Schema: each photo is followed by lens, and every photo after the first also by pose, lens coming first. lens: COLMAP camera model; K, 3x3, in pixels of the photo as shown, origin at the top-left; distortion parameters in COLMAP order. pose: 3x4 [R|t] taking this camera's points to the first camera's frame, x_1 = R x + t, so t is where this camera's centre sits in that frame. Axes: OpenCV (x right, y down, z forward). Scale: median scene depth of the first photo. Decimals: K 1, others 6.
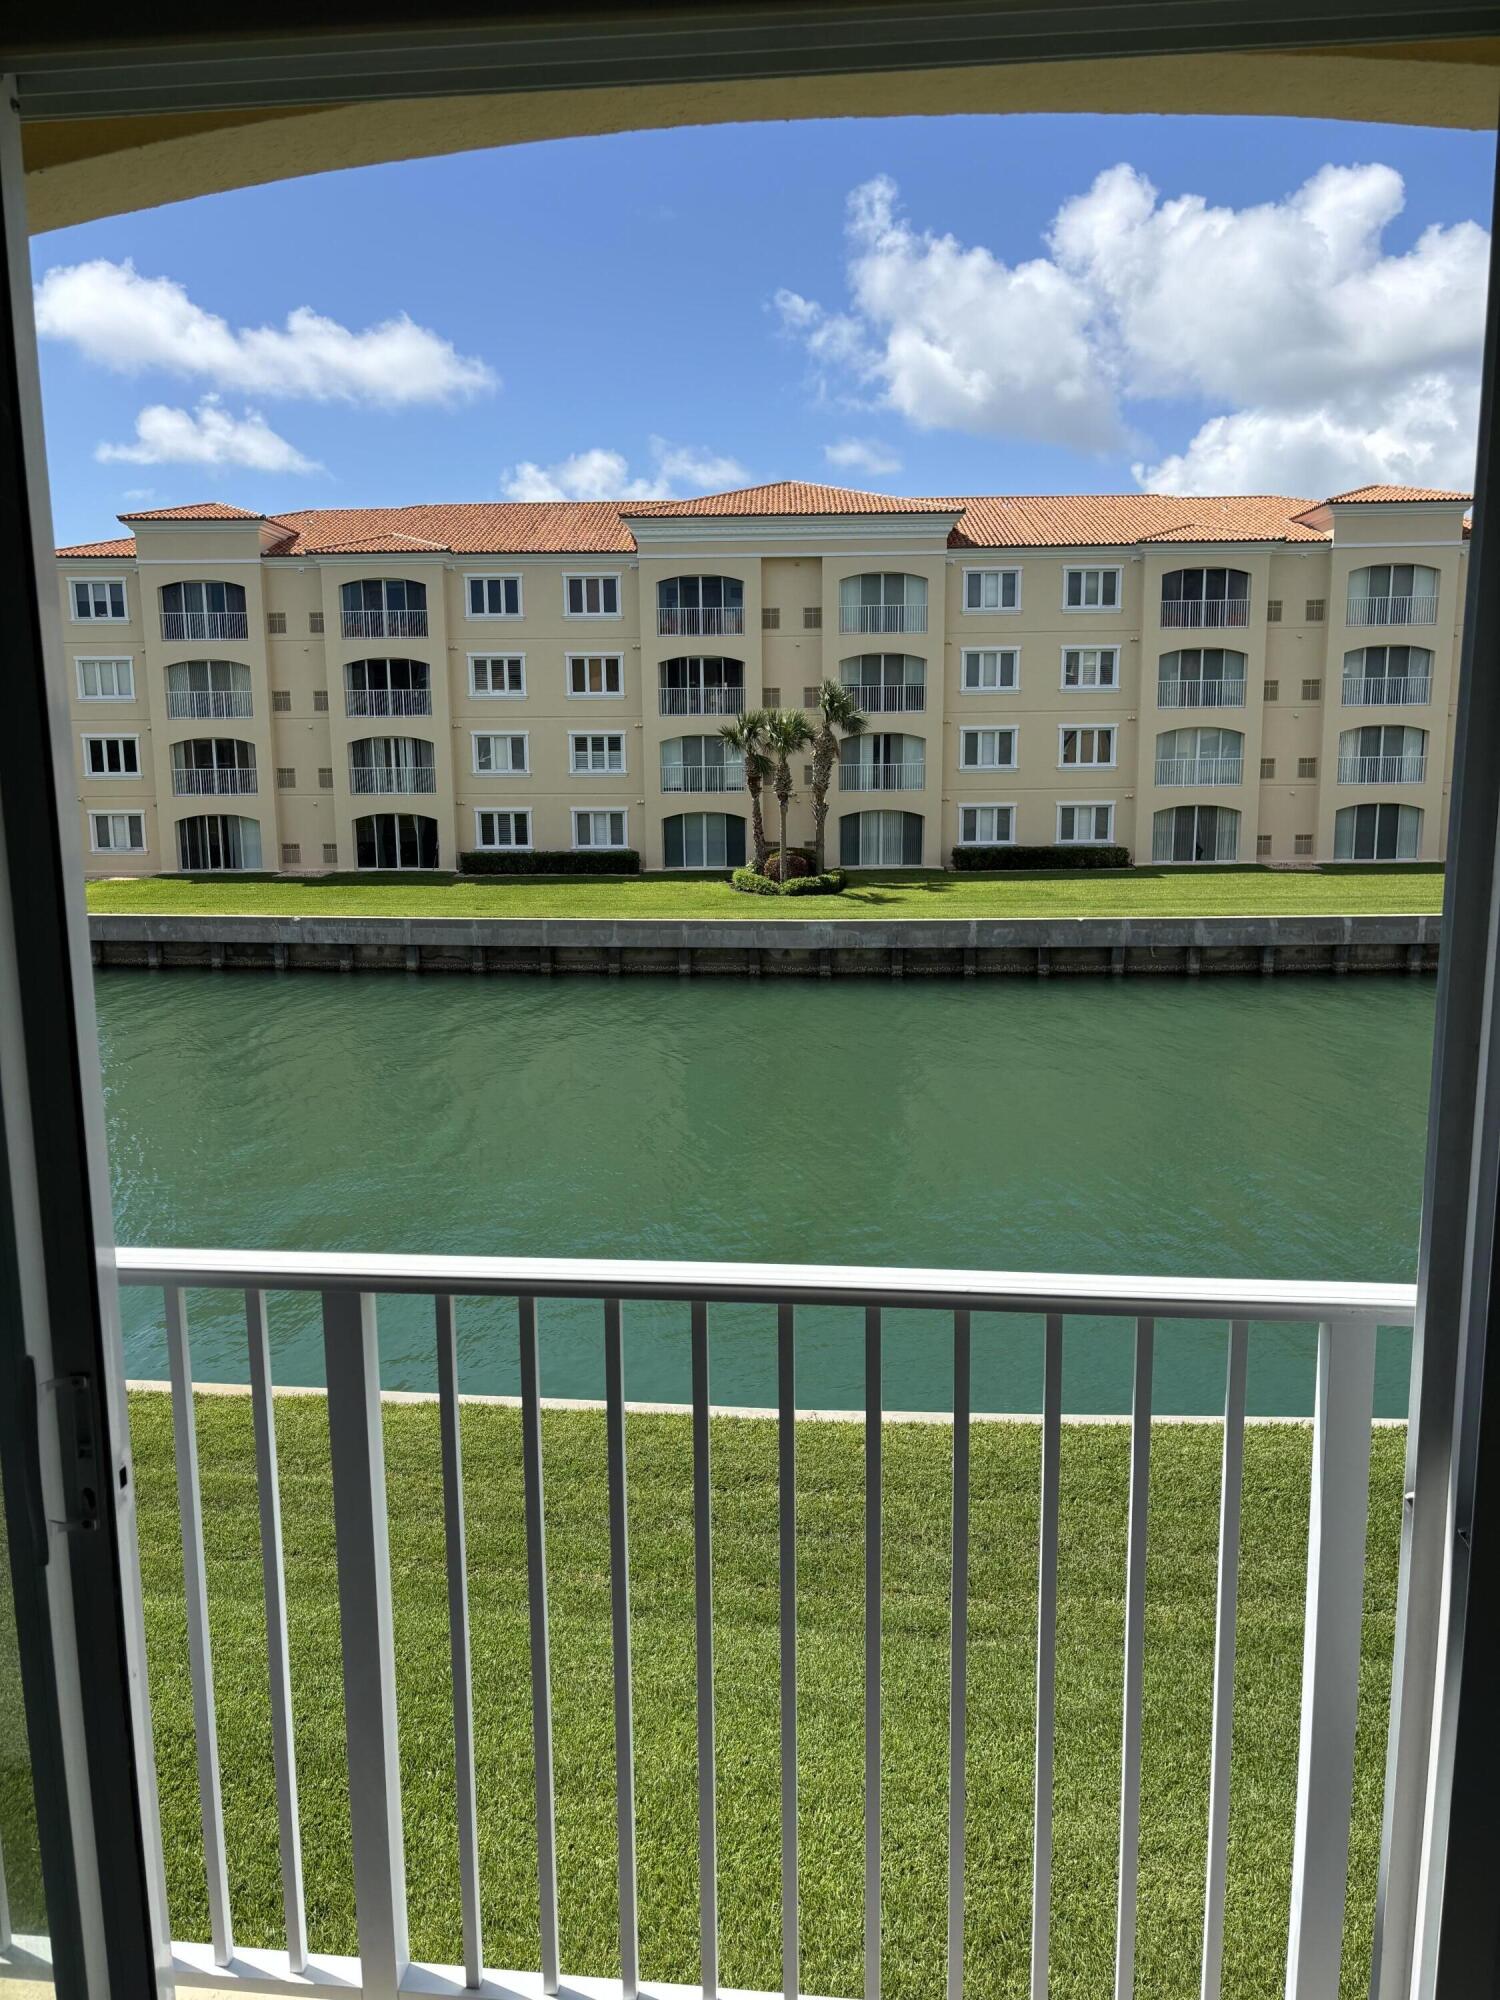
lens RADIAL K [[1516.8, 0, 723.5], [0, 1516.8, 1000.1], [0, 0, 1]] dist [0.043879, -0.044397]
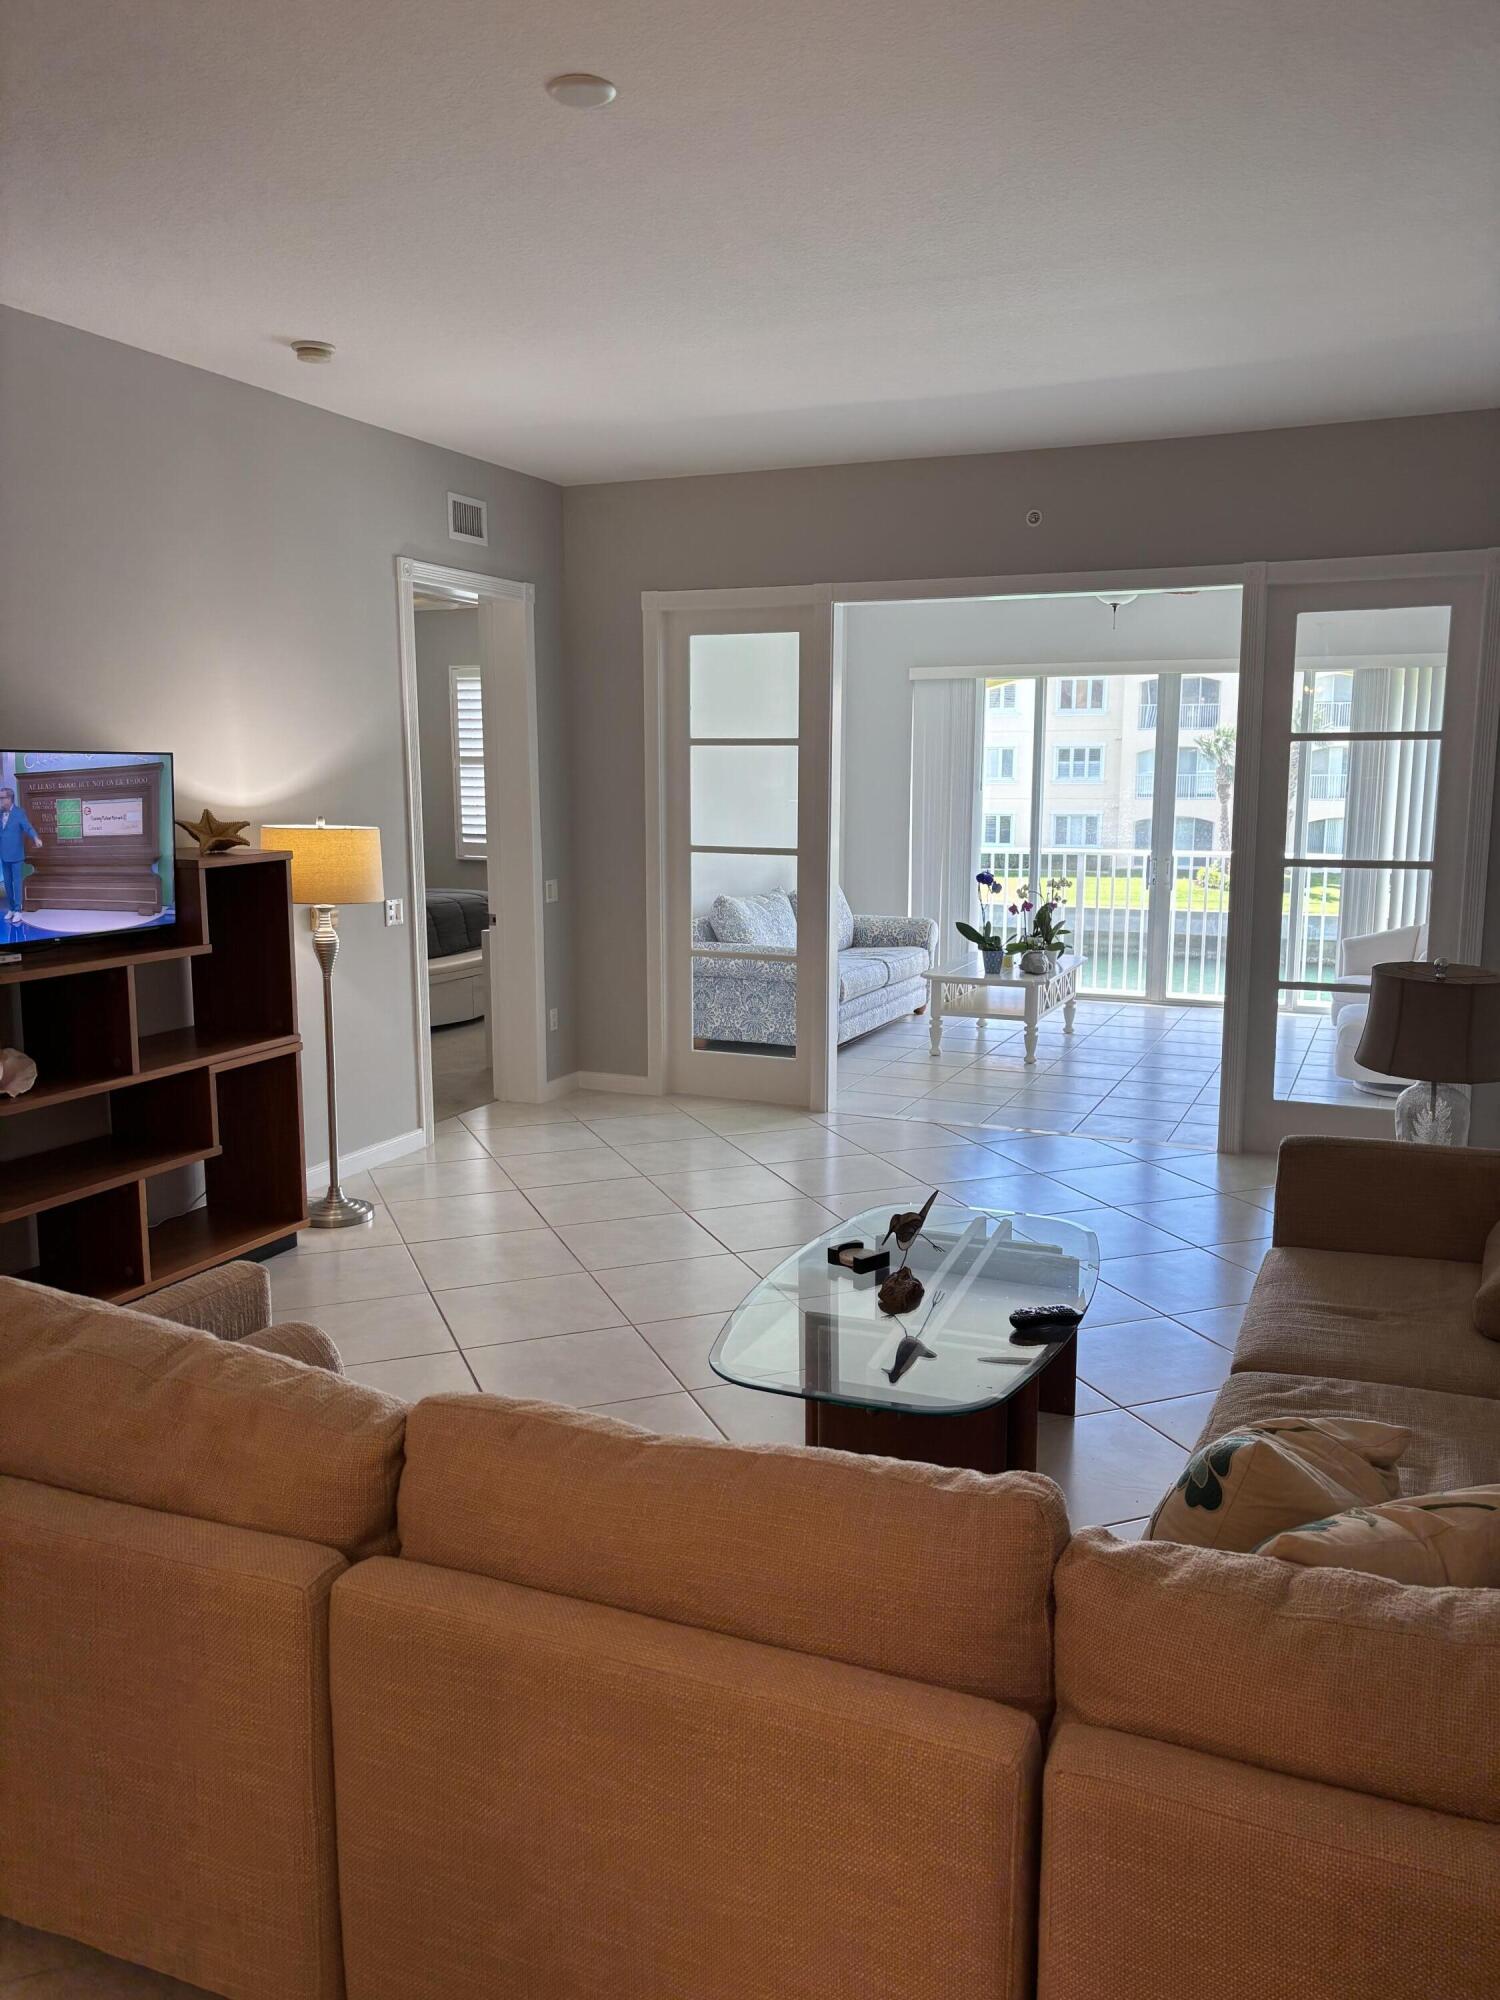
lens RADIAL K [[1516.8, 0, 763.7], [0, 1516.8, 1015.3], [0, 0, 1]] dist [0.043879, -0.044397]
pose [[0.961557, 0.055066, -0.269028, 0.007214], [-0.054253, 0.998472, 0.010459, 0.027844], [0.269193, 0.004539, 0.963076, -0.166715]]
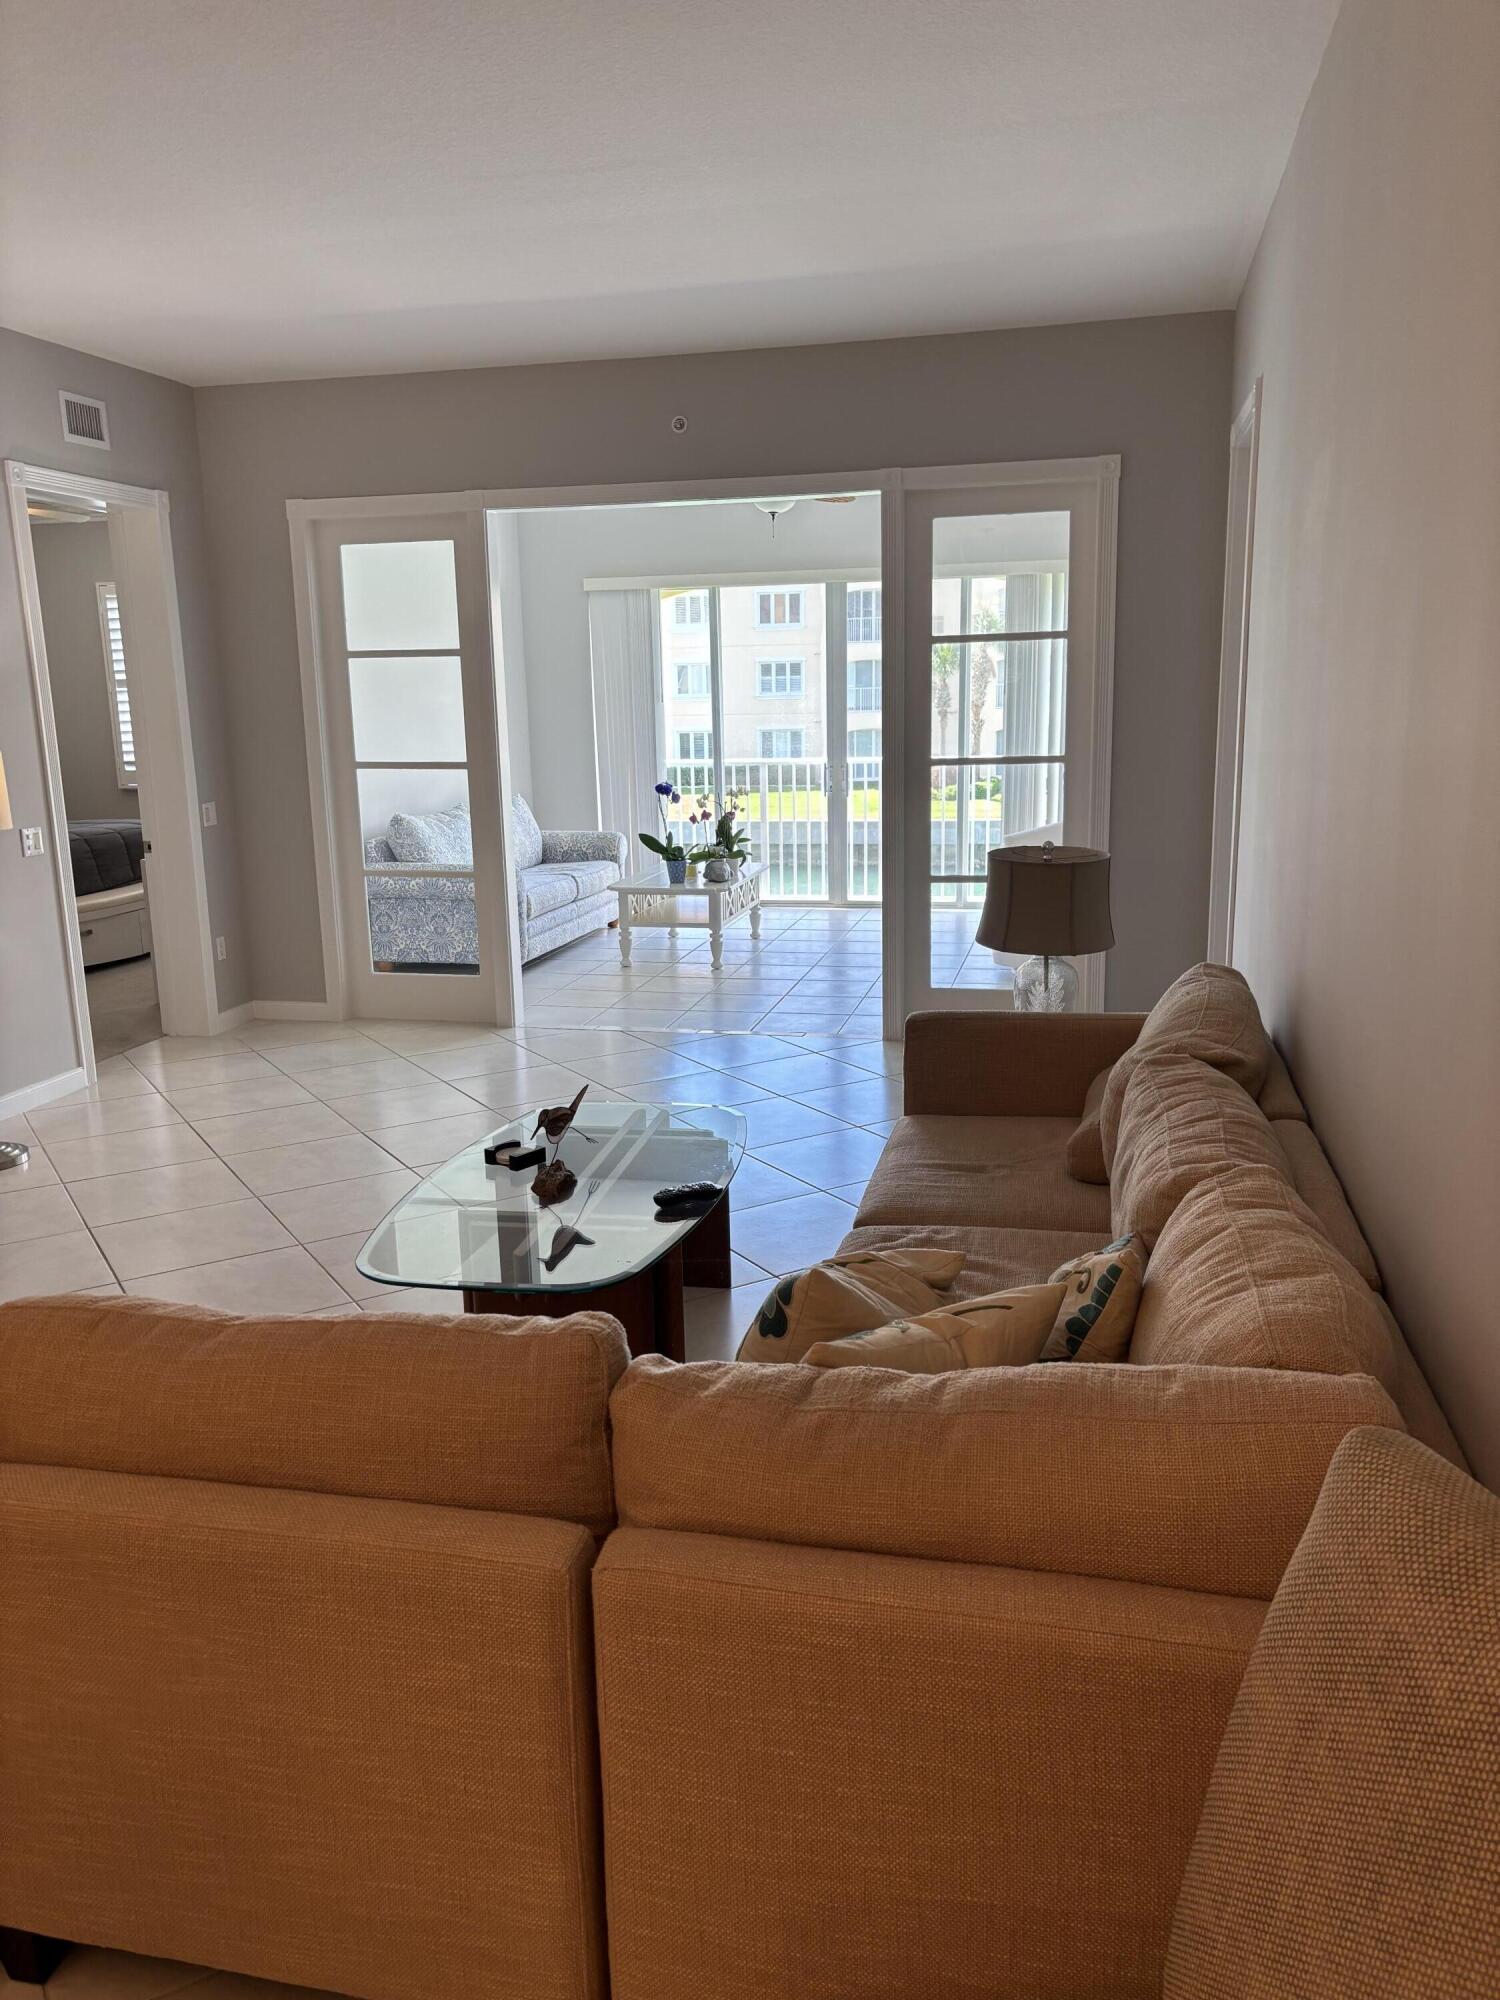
lens RADIAL K [[1516.8, 0, 735.0], [0, 1516.8, 1019.9], [0, 0, 1]] dist [0.043879, -0.044397]
pose [[0.993977, 0.011327, -0.108999, 0.011469], [-0.004858, 0.998220, 0.059436, 0.028838], [0.109478, -0.058548, 0.992263, -0.167669]]
